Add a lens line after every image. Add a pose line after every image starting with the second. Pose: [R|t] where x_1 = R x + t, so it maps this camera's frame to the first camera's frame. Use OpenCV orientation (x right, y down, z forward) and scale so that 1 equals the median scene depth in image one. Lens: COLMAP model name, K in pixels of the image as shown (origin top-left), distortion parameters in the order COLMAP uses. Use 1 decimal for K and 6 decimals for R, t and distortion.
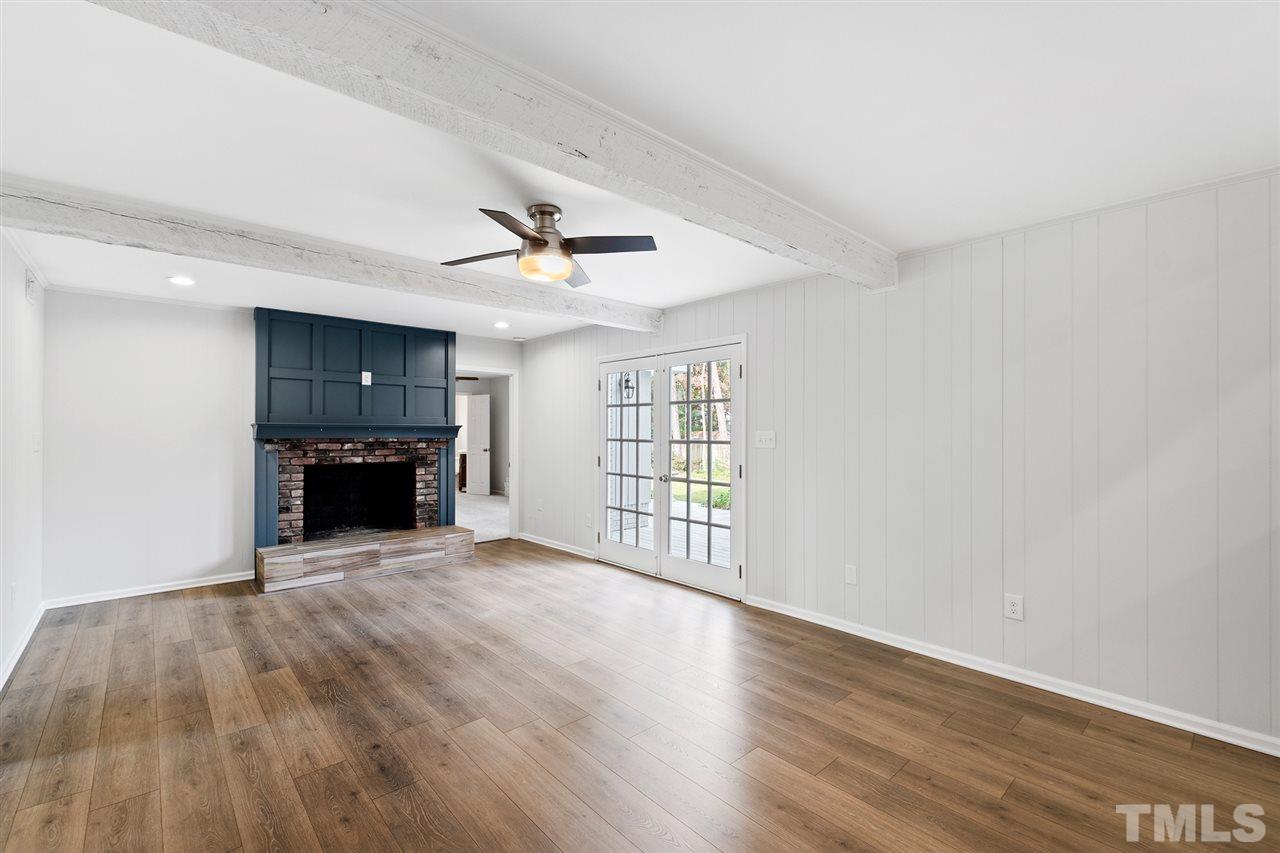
lens RADIAL K [[552.5, 0, 640.0], [0, 552.5, 426.5], [0, 0, 1]] dist [-0.001608, -0.000410]
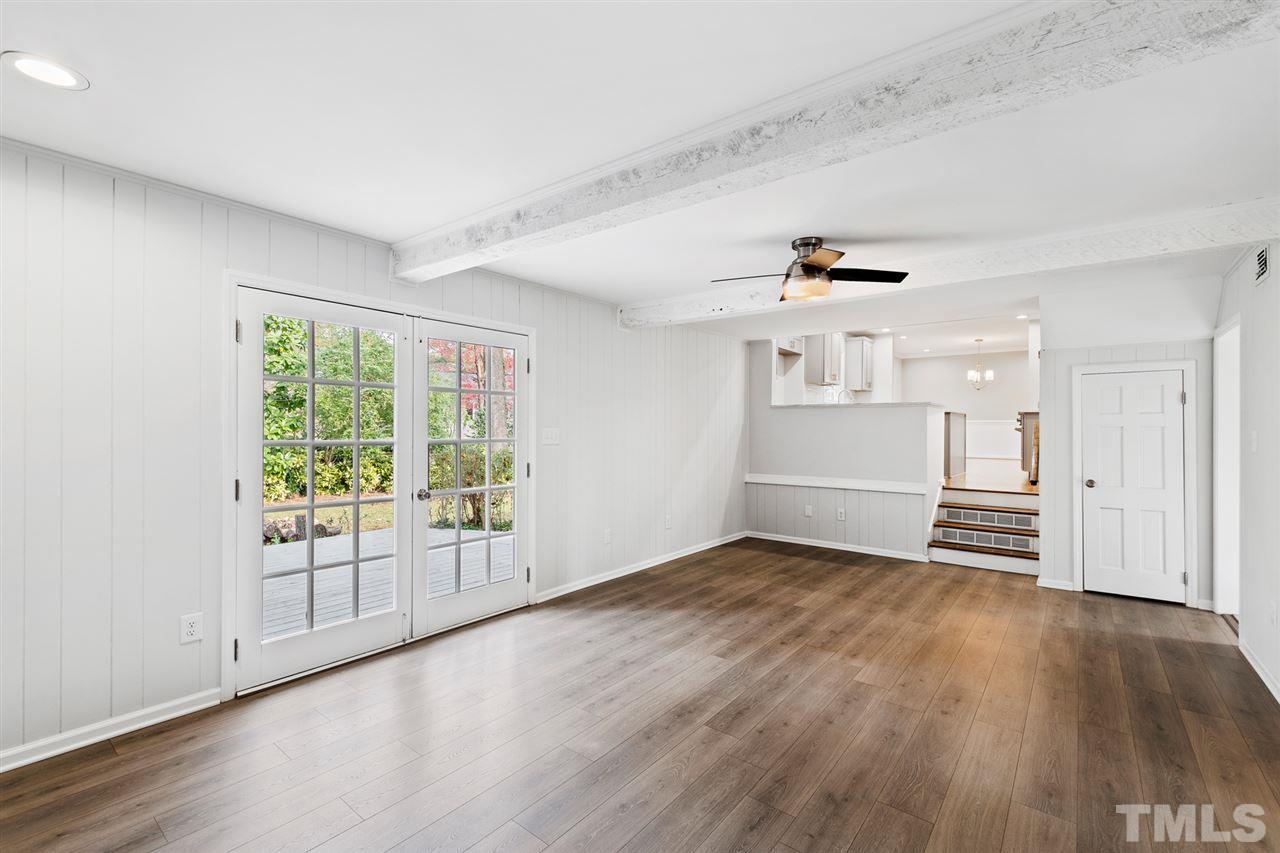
lens RADIAL K [[552.5, 0, 640.0], [0, 552.5, 426.5], [0, 0, 1]] dist [-0.001608, -0.000410]
pose [[-0.163949, -0.002002, 0.986467, -1.008188], [-0.011594, 0.999933, 0.000102, 0.003508], [-0.986401, -0.011421, -0.163961, 1.224926]]
